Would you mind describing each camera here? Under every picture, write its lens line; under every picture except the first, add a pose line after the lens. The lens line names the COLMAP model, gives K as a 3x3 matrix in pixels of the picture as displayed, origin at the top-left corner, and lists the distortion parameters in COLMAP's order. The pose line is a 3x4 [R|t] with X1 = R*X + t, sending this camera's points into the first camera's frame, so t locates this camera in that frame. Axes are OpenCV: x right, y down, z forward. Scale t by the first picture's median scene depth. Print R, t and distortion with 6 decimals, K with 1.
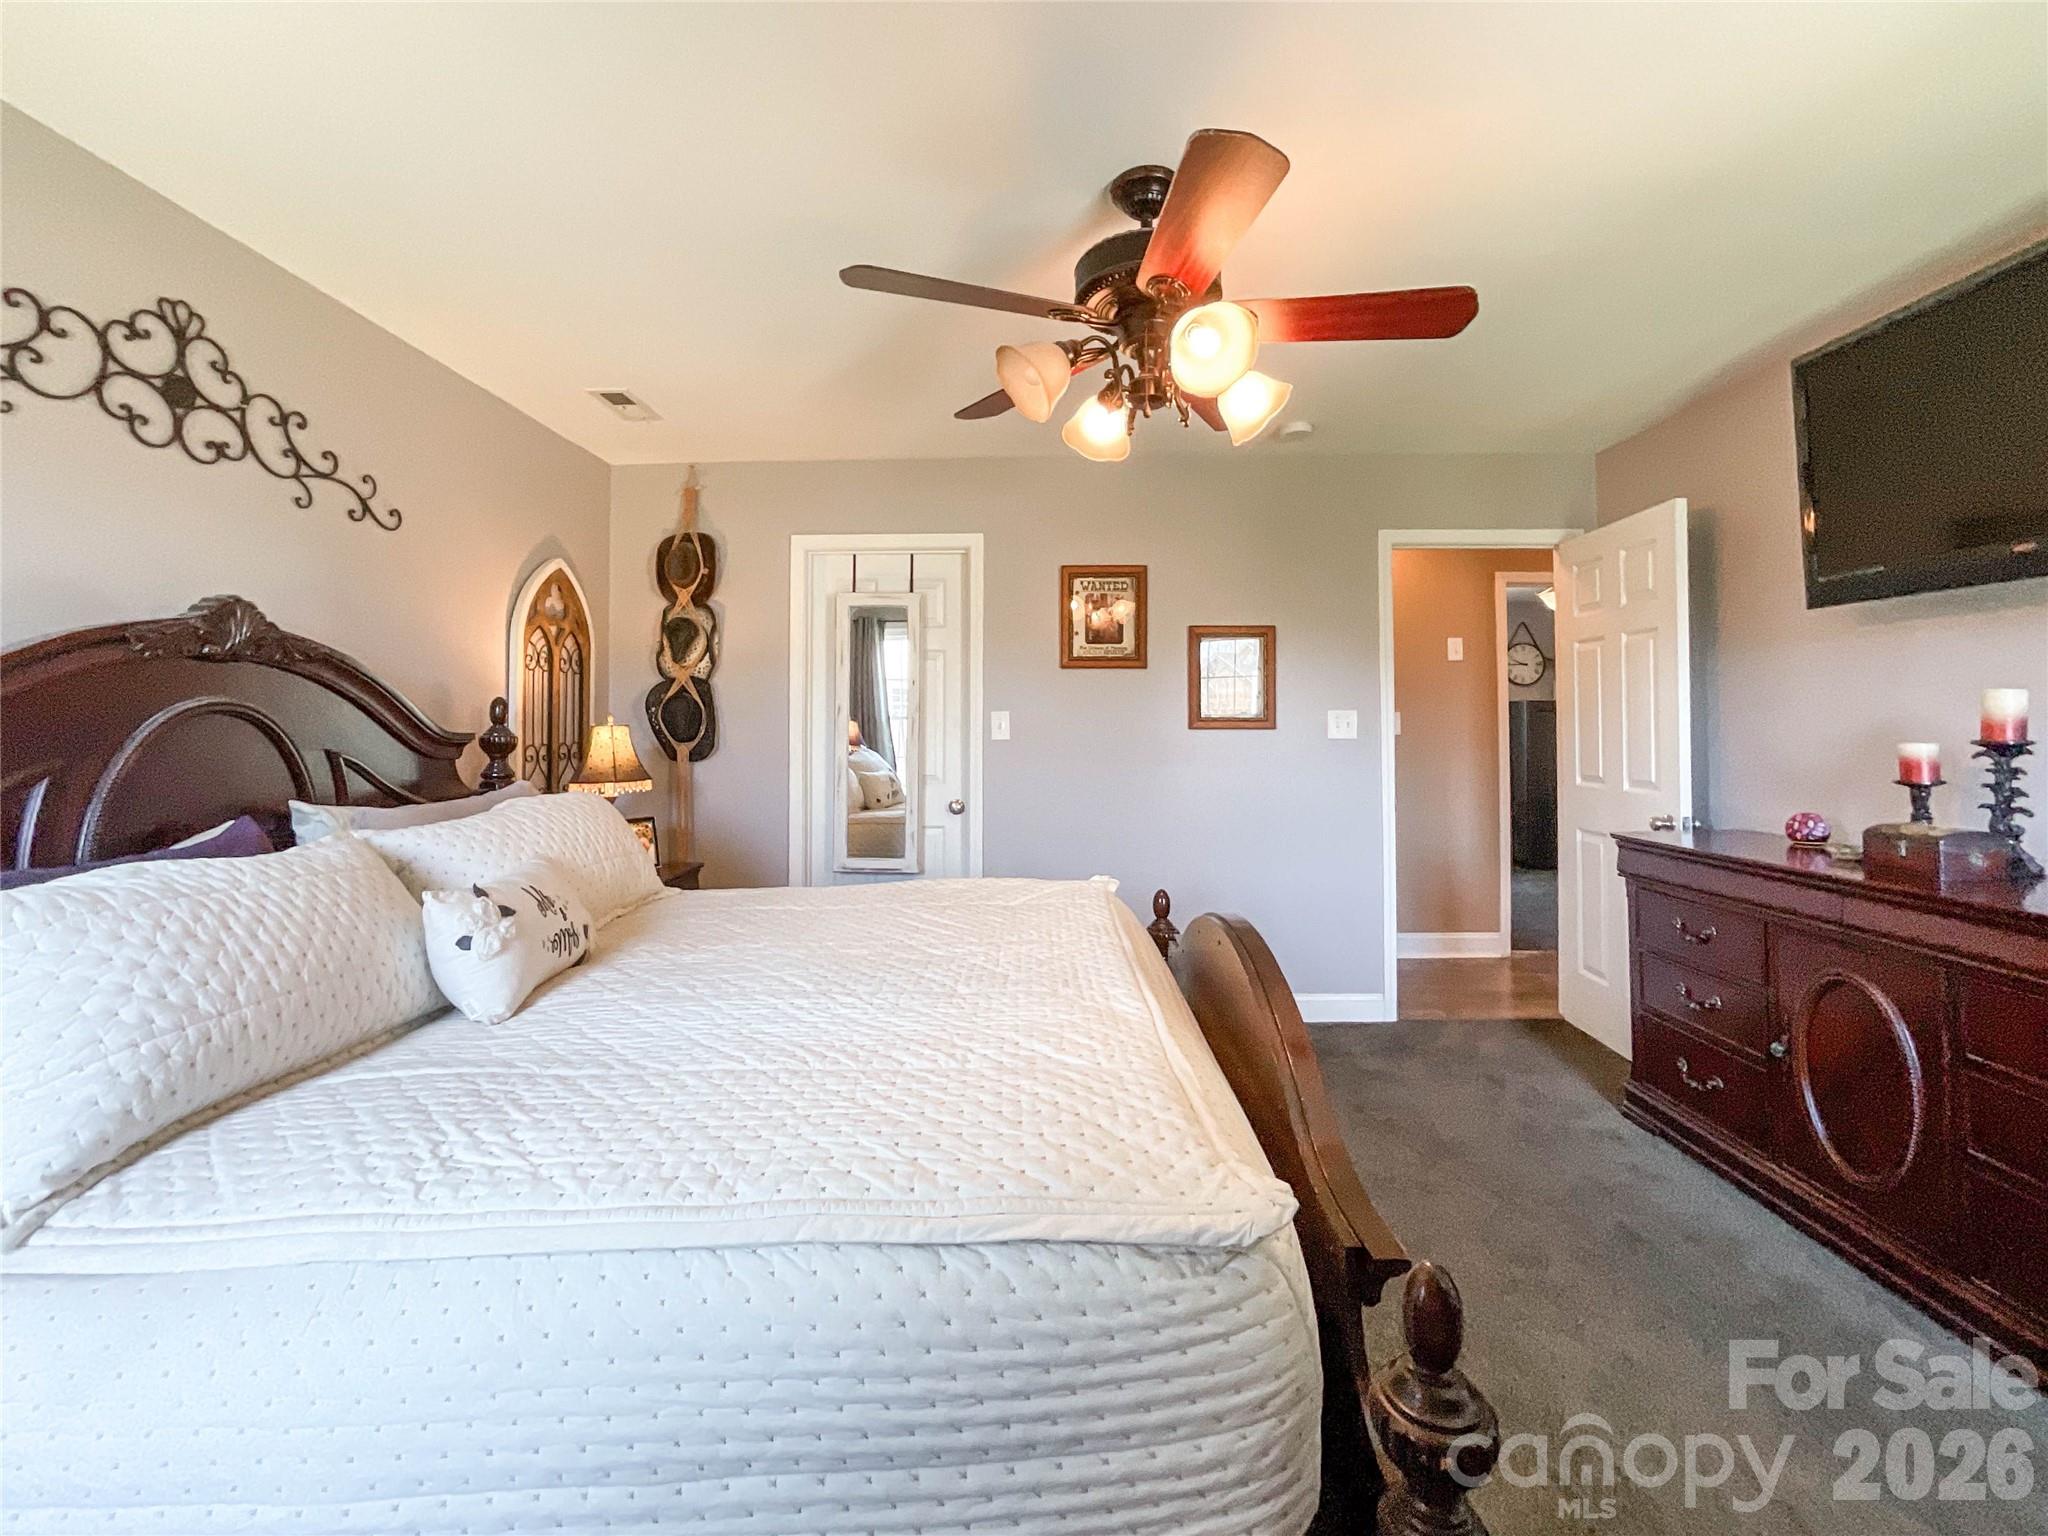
lens RADIAL K [[889.4, 0, 1019.9], [0, 889.4, 721.9], [0, 0, 1]] dist [-0.000098, 0.005964]
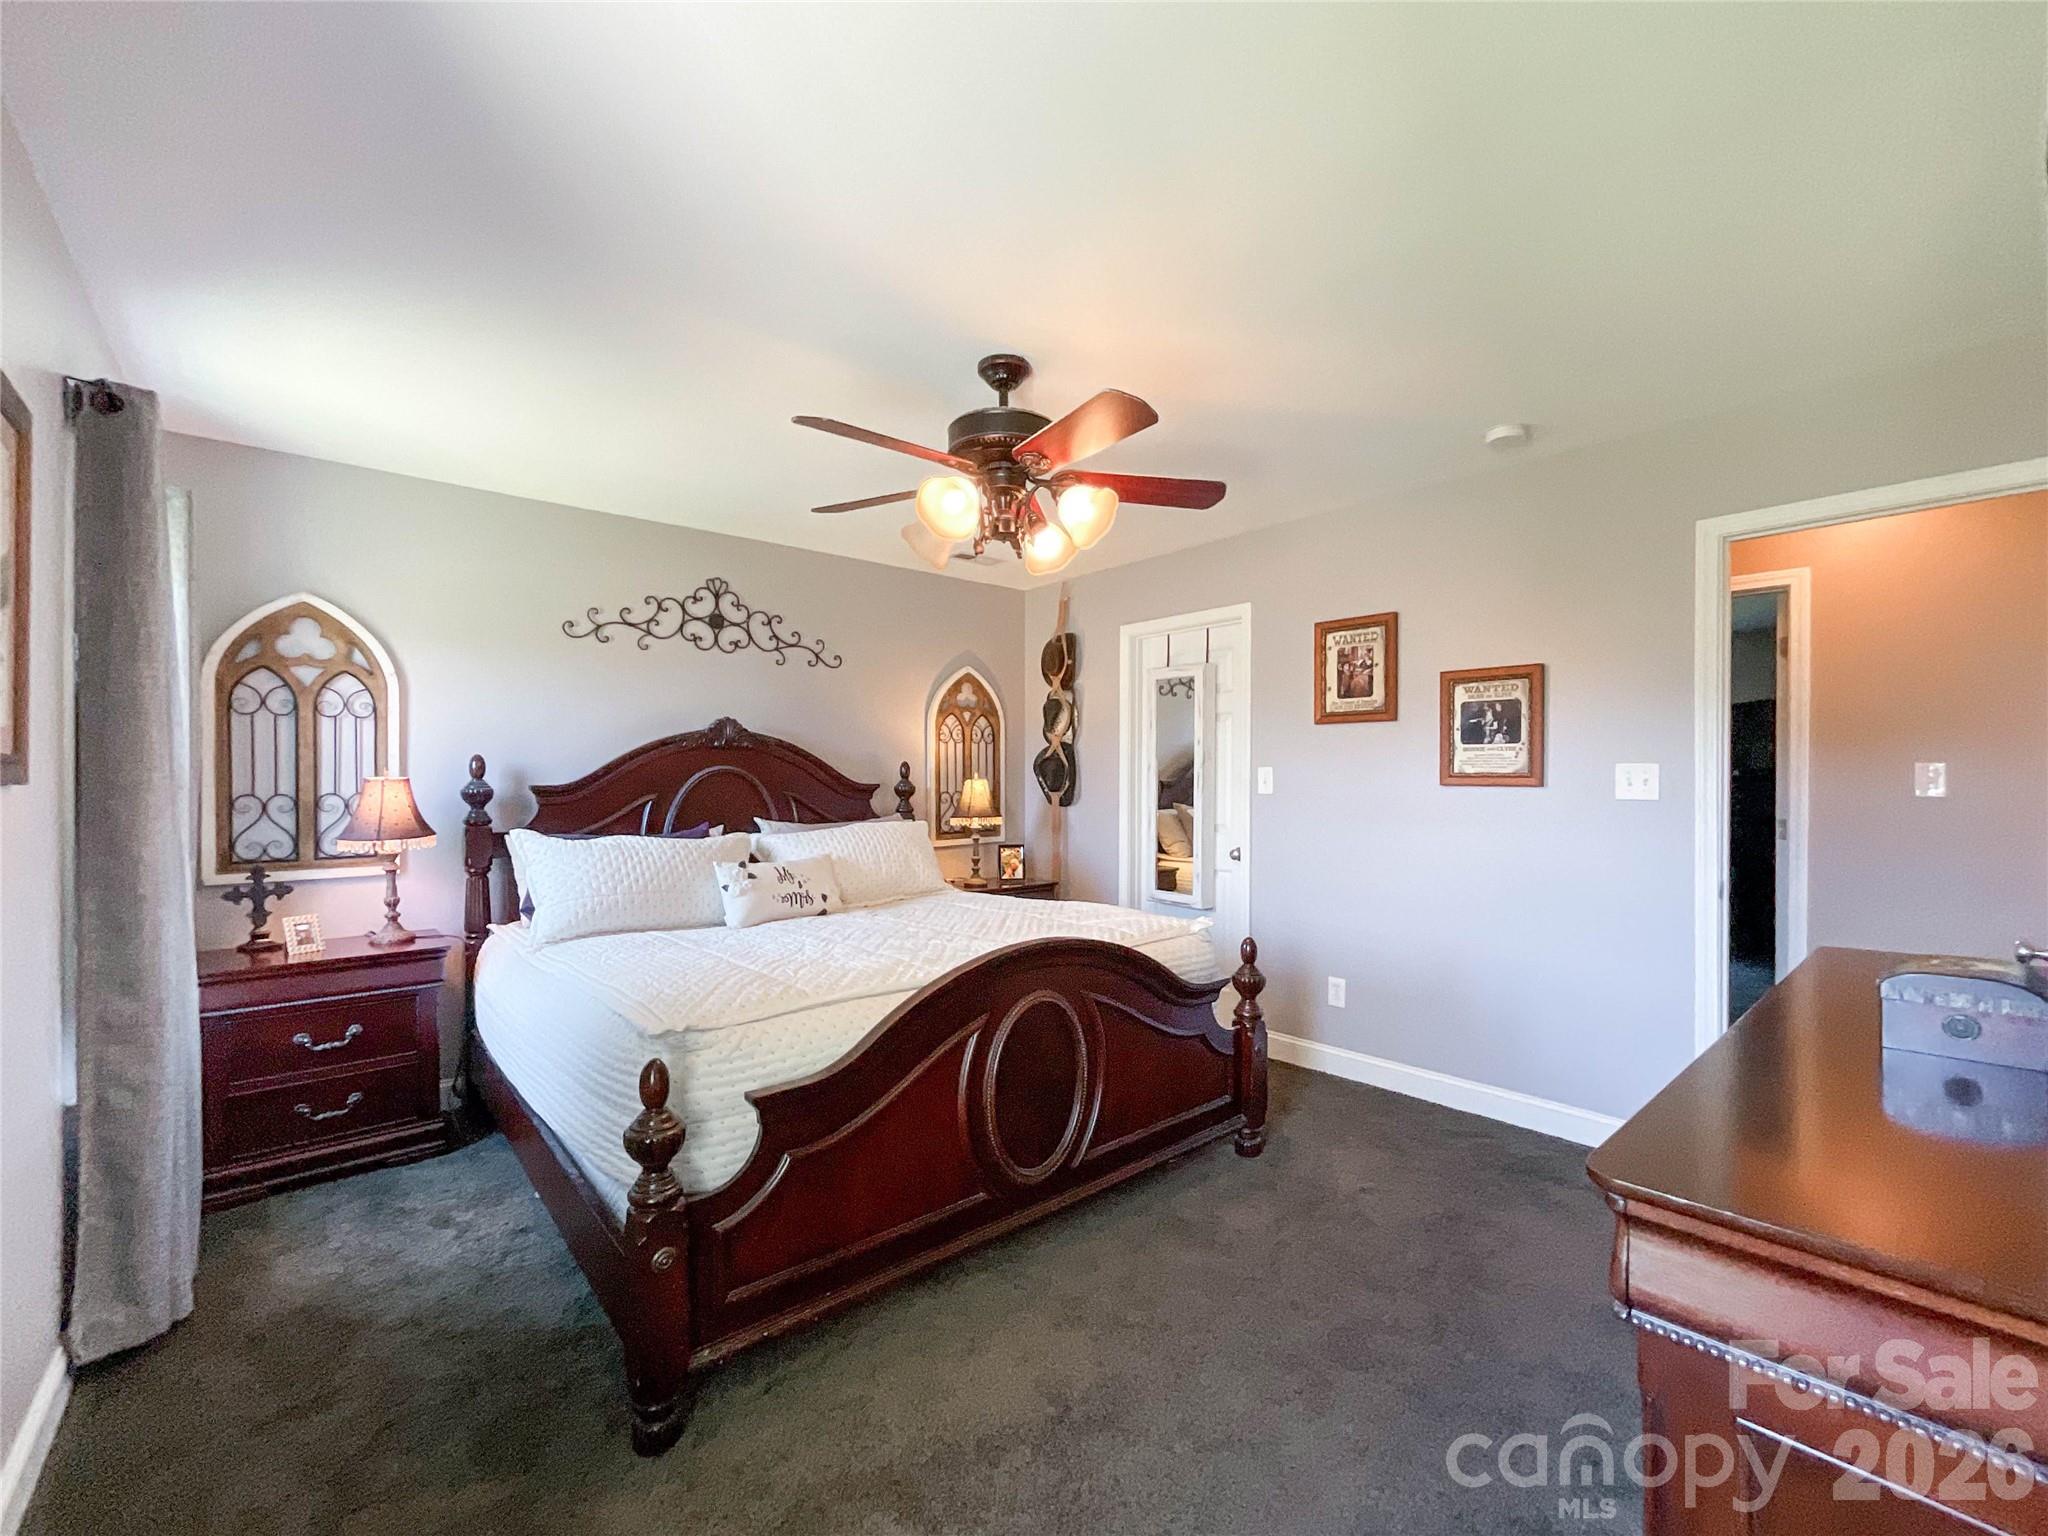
lens RADIAL K [[870.3, 0, 1015.7], [0, 870.3, 796.5], [0, 0, 1]] dist [-0.000445, 0.000343]
pose [[0.664711, 0.018887, -0.746862, 0.656780], [0.000976, 0.999658, 0.026148, -0.004916], [0.747100, -0.018110, 0.664465, 0.094298]]
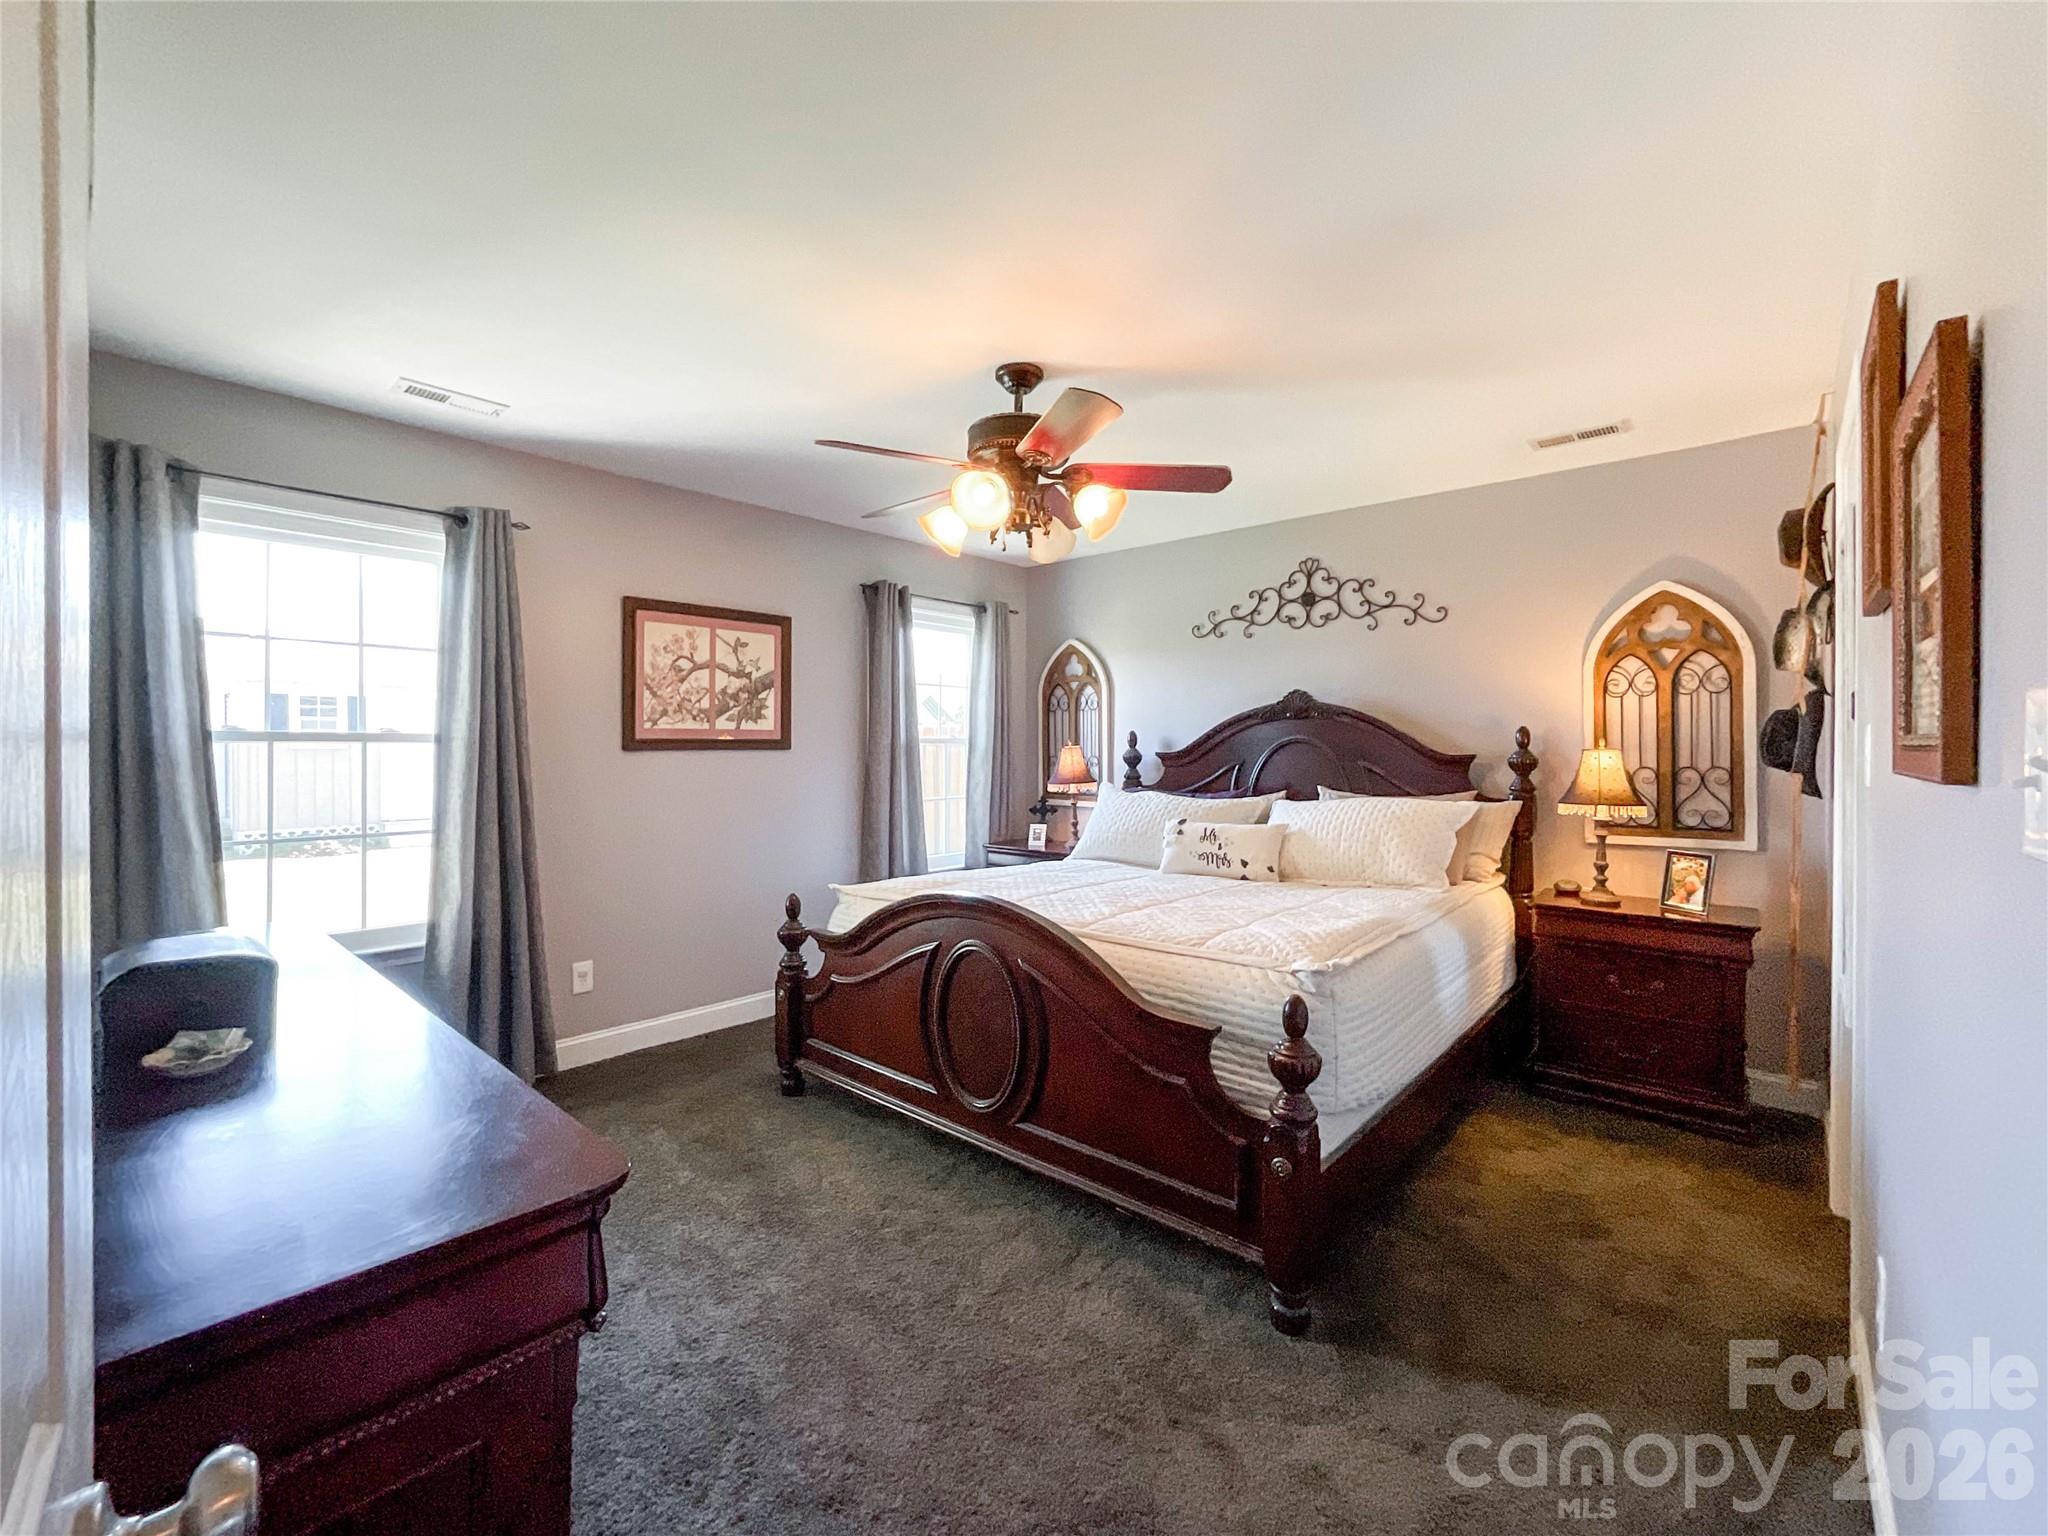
lens RADIAL K [[840.6, 0, 1042.3], [0, 840.6, 769.9], [0, 0, 1]] dist [-0.001304, 0.000039]
pose [[-0.629505, 0.020020, -0.776739, 0.684751], [0.001925, 0.999705, 0.024207, 0.003293], [0.776994, 0.013743, -0.629358, 1.107198]]
